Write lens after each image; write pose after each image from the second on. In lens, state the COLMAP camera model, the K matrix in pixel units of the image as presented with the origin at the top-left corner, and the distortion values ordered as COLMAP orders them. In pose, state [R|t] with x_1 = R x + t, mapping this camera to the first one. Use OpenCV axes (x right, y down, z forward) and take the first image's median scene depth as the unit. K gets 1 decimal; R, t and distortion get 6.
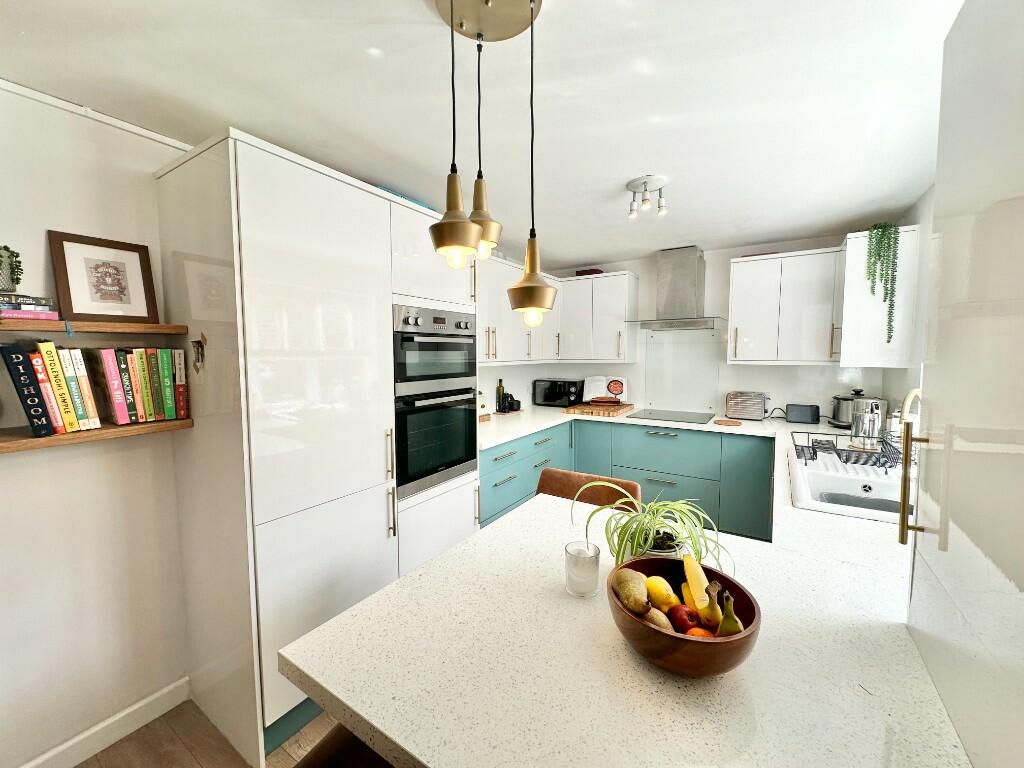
lens RADIAL K [[407.5, 0, 509.4], [0, 407.5, 384.0], [0, 0, 1]] dist [-0.001236, -0.000022]
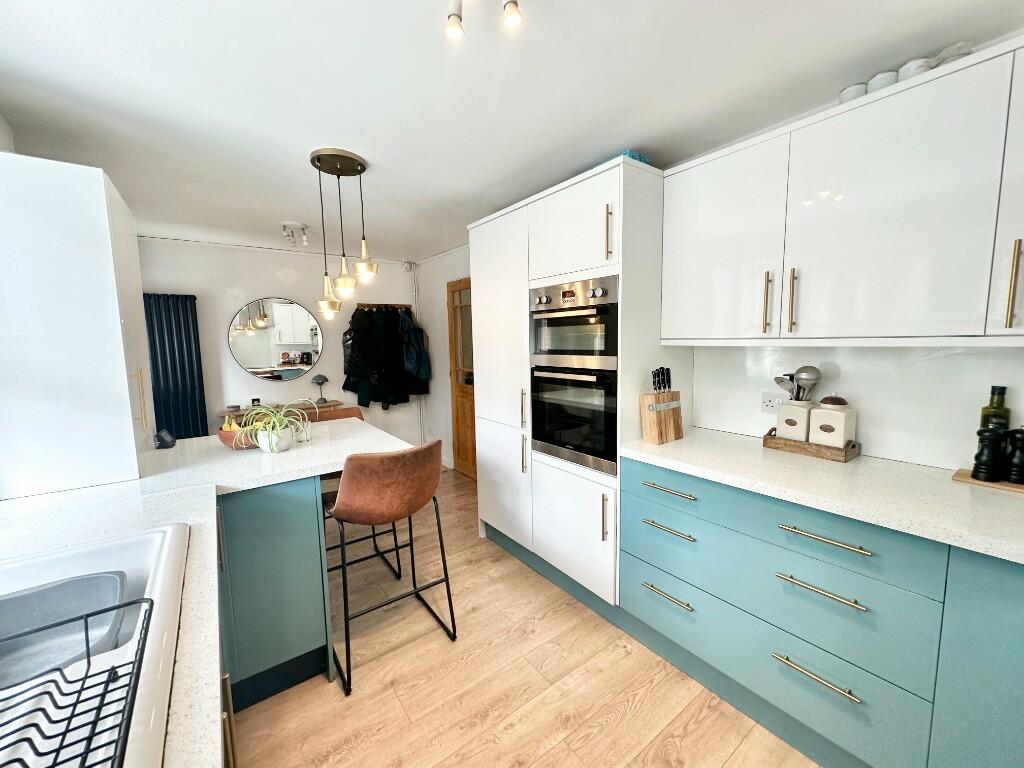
lens RADIAL K [[407.5, 0, 509.4], [0, 407.5, 384.0], [0, 0, 1]] dist [-0.001236, -0.000022]
pose [[-0.352950, 0.114446, -0.928617, 0.753801], [-0.050317, 0.988733, 0.140979, -0.070337], [0.934288, 0.096484, -0.343214, 1.157063]]
